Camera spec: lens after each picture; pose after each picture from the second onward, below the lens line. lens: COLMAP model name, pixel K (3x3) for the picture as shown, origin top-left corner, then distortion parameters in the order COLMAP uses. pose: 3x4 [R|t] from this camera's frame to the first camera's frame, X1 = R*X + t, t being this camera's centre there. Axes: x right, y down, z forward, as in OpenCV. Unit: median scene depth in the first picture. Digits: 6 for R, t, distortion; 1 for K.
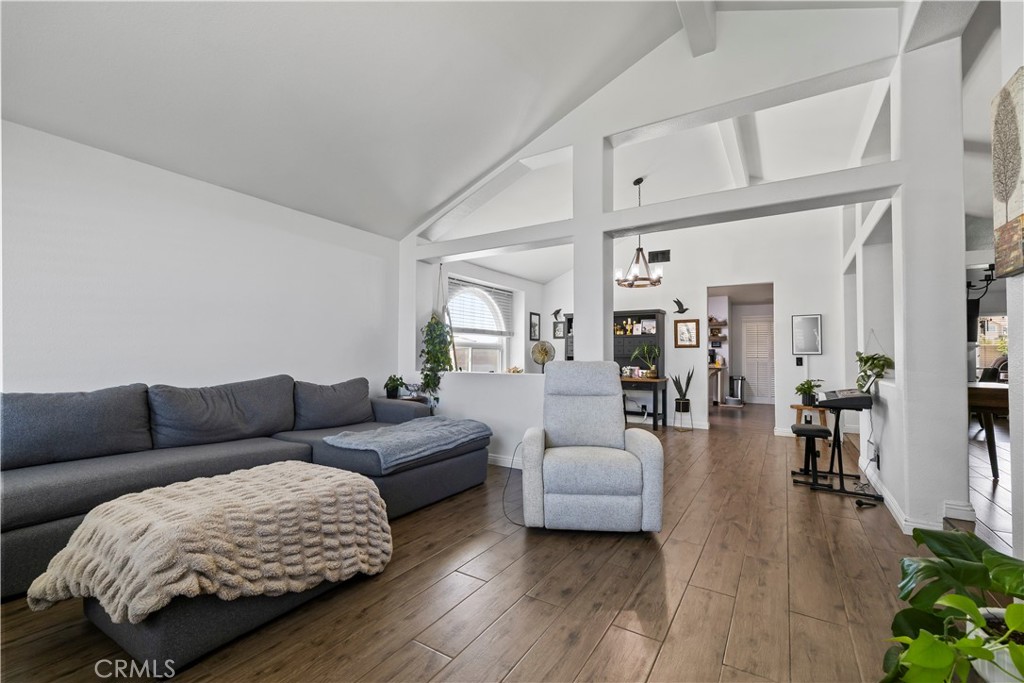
lens RADIAL K [[442.6, 0, 514.7], [0, 442.6, 350.7], [0, 0, 1]] dist [-0.001015, 0.000030]
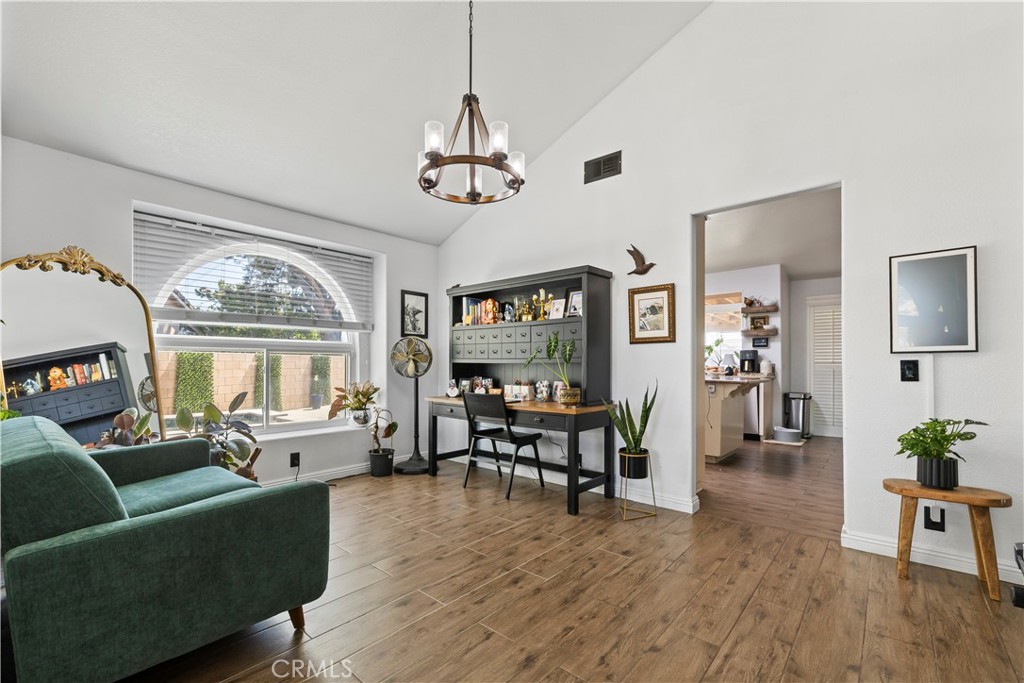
lens RADIAL K [[441.2, 0, 511.0], [0, 441.2, 367.7], [0, 0, 1]] dist [-0.000314, -0.000047]
pose [[0.986285, -0.006525, -0.164922, 0.308996], [0.009723, 0.999780, 0.018592, 0.009740], [0.164764, -0.019940, 0.986131, 0.478402]]
